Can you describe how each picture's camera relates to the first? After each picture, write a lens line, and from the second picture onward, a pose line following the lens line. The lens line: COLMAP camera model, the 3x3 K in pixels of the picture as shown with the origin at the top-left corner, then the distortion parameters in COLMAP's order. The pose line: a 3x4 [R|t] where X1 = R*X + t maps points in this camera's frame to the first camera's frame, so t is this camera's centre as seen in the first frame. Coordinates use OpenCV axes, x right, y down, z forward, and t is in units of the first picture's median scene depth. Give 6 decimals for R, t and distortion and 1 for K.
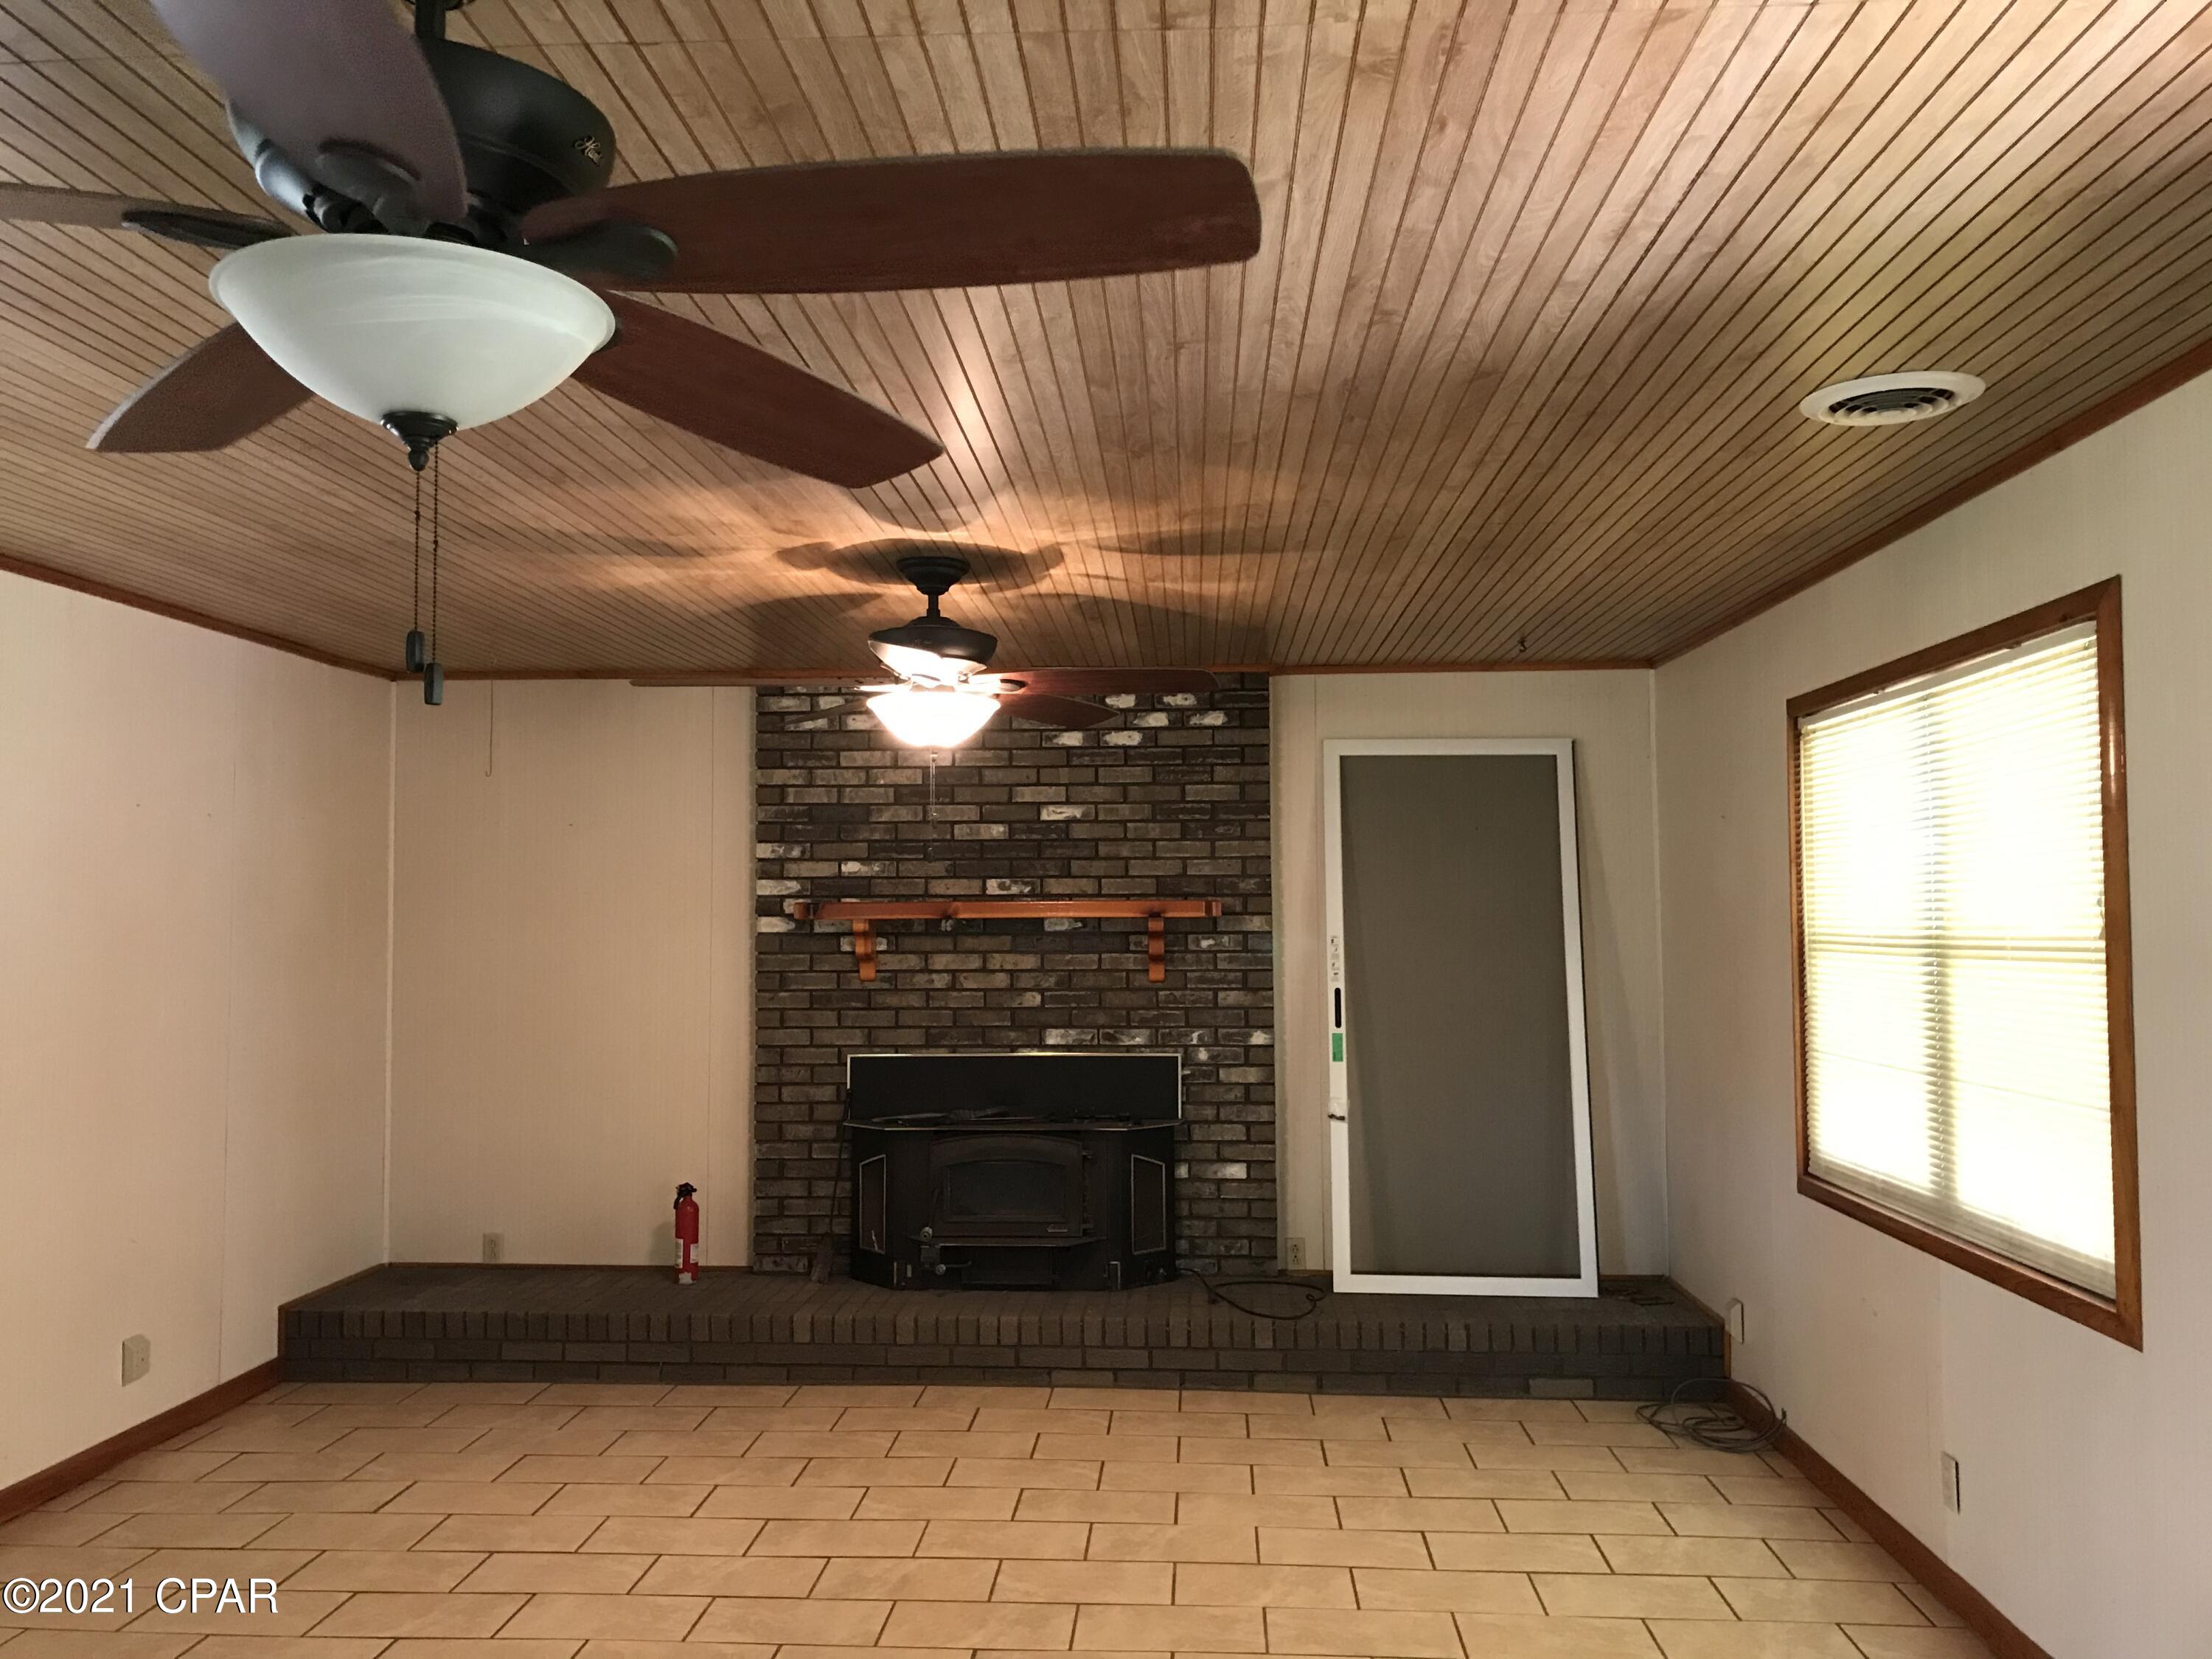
lens RADIAL K [[1796.2, 0, 1101.9], [0, 1796.2, 816.0], [0, 0, 1]] dist [0.009574, -0.013012]
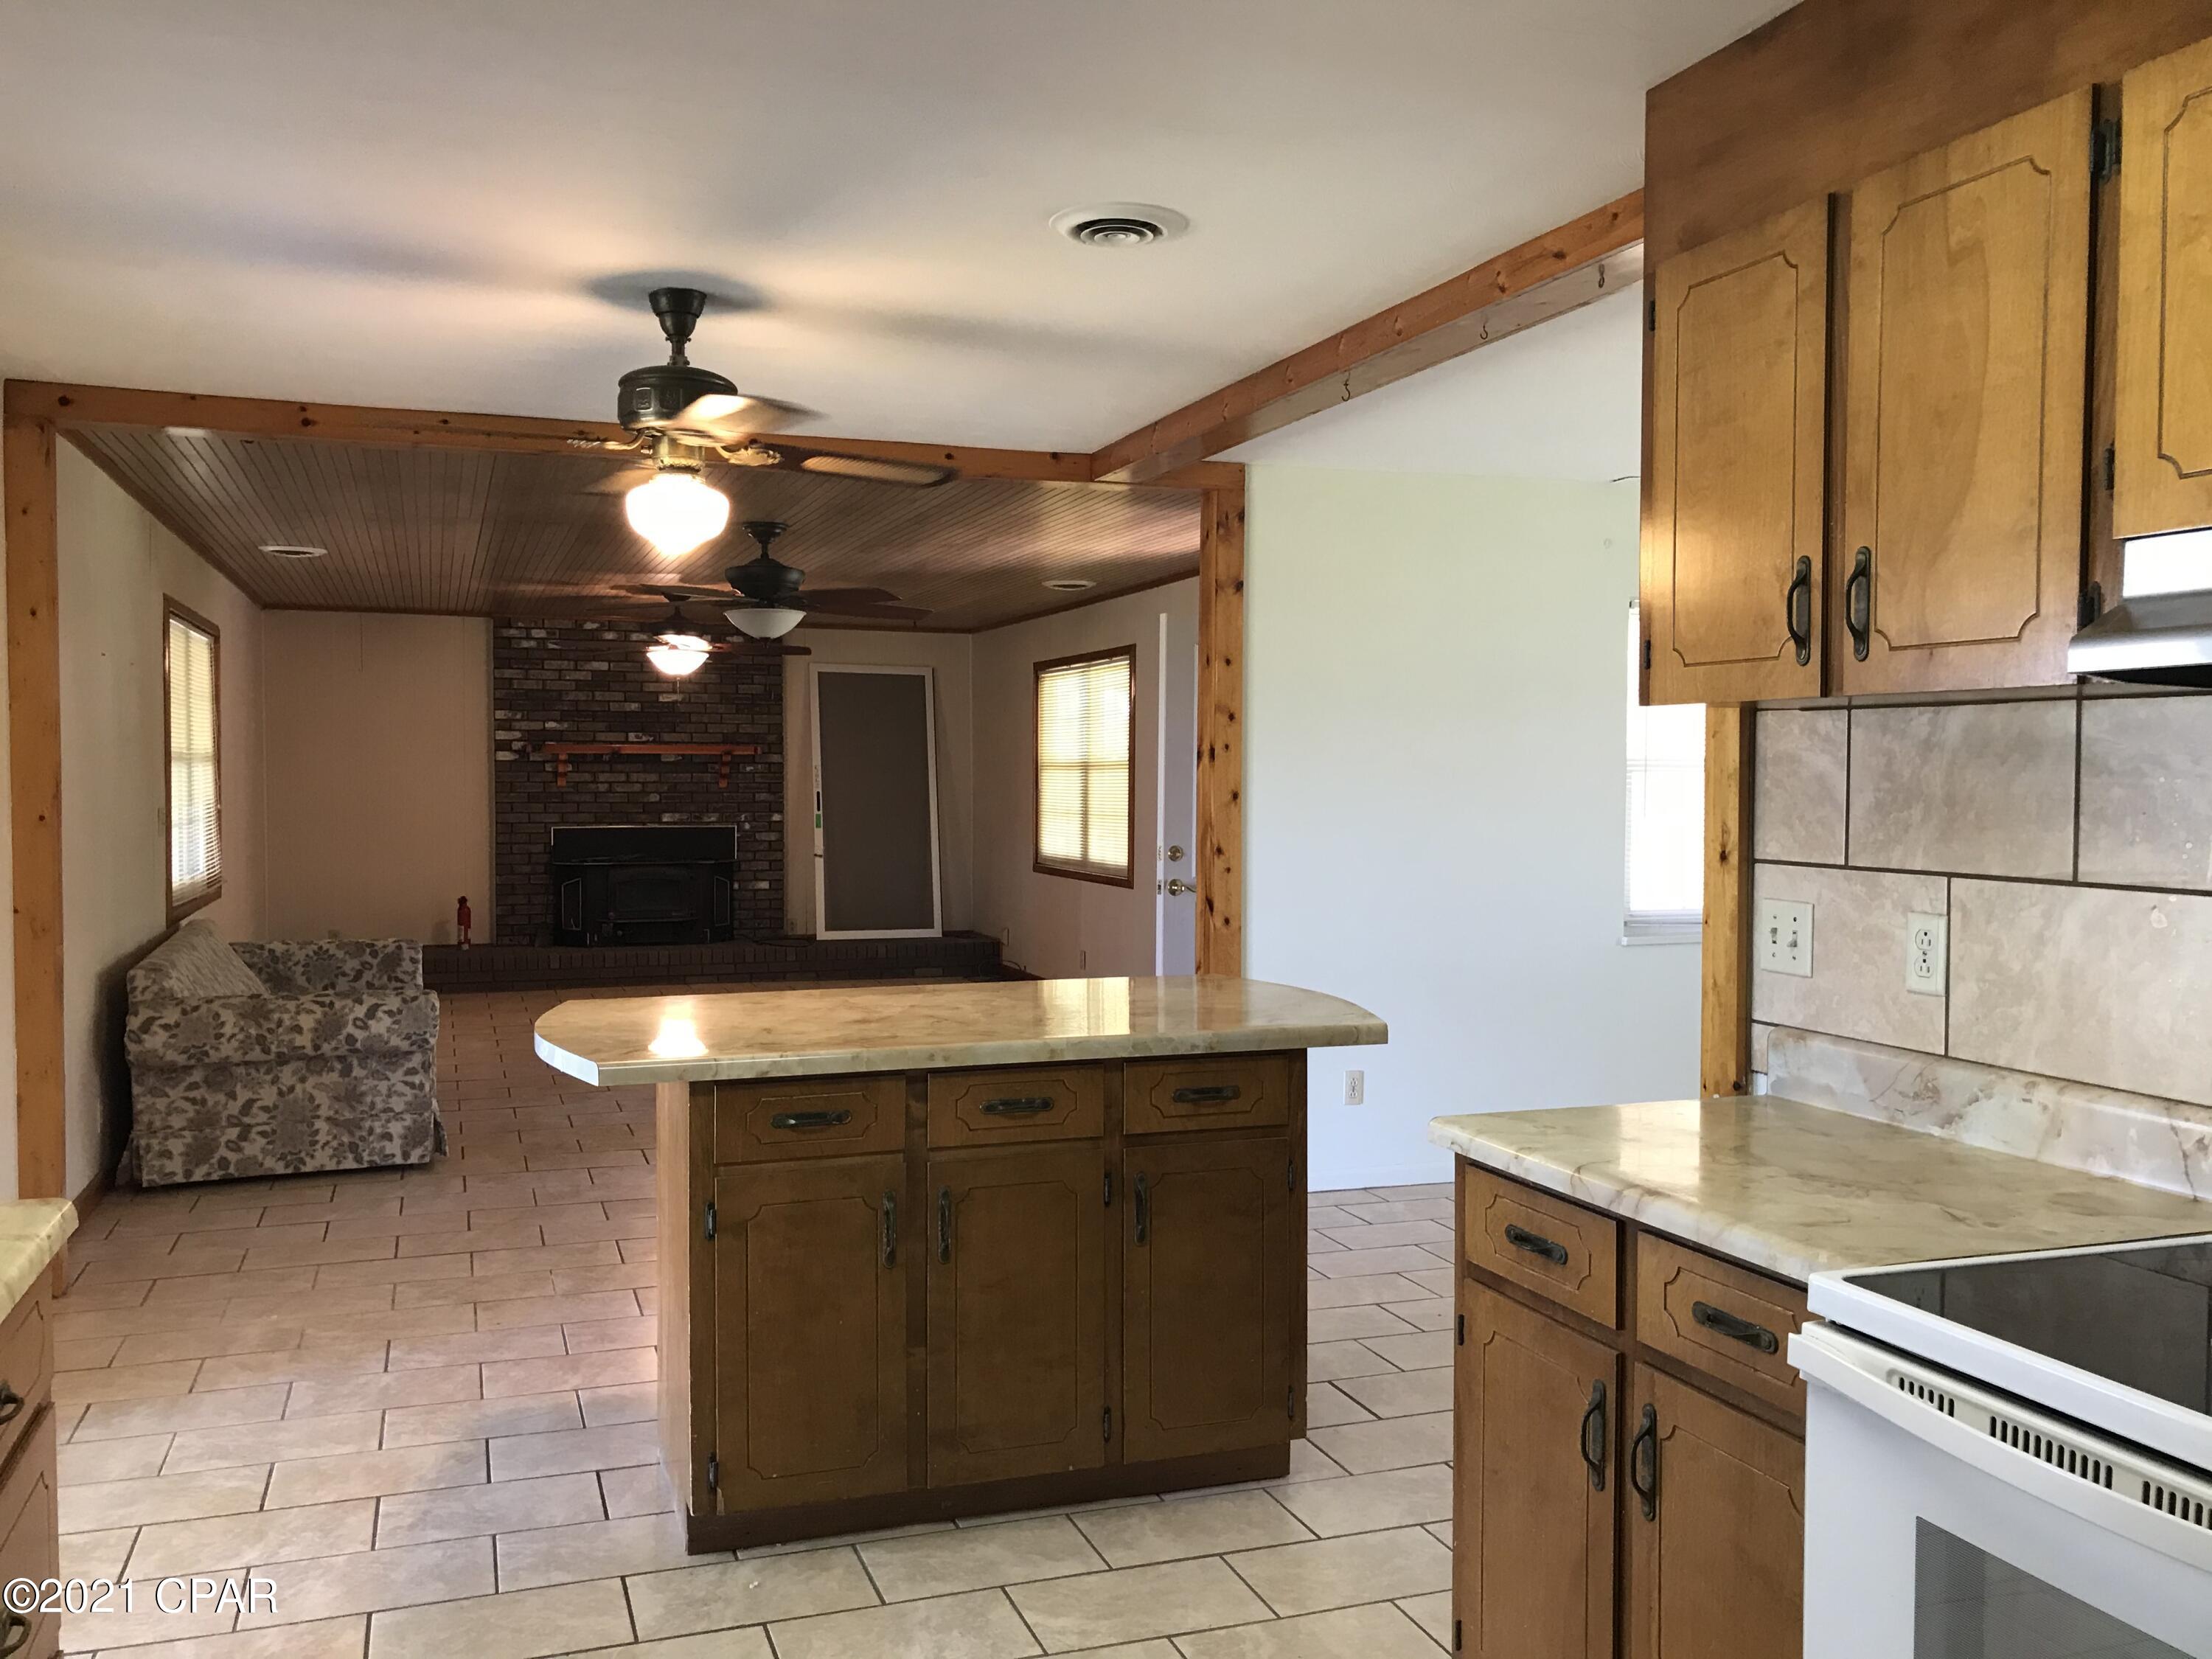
lens RADIAL K [[1796.2, 0, 1100.0], [0, 1796.2, 821.9], [0, 0, 1]] dist [0.009574, -0.013012]
pose [[0.919906, -0.001078, 0.392139, -0.348663], [-0.031252, 0.996614, 0.076051, -0.029750], [-0.390893, -0.082215, 0.916757, -0.909012]]
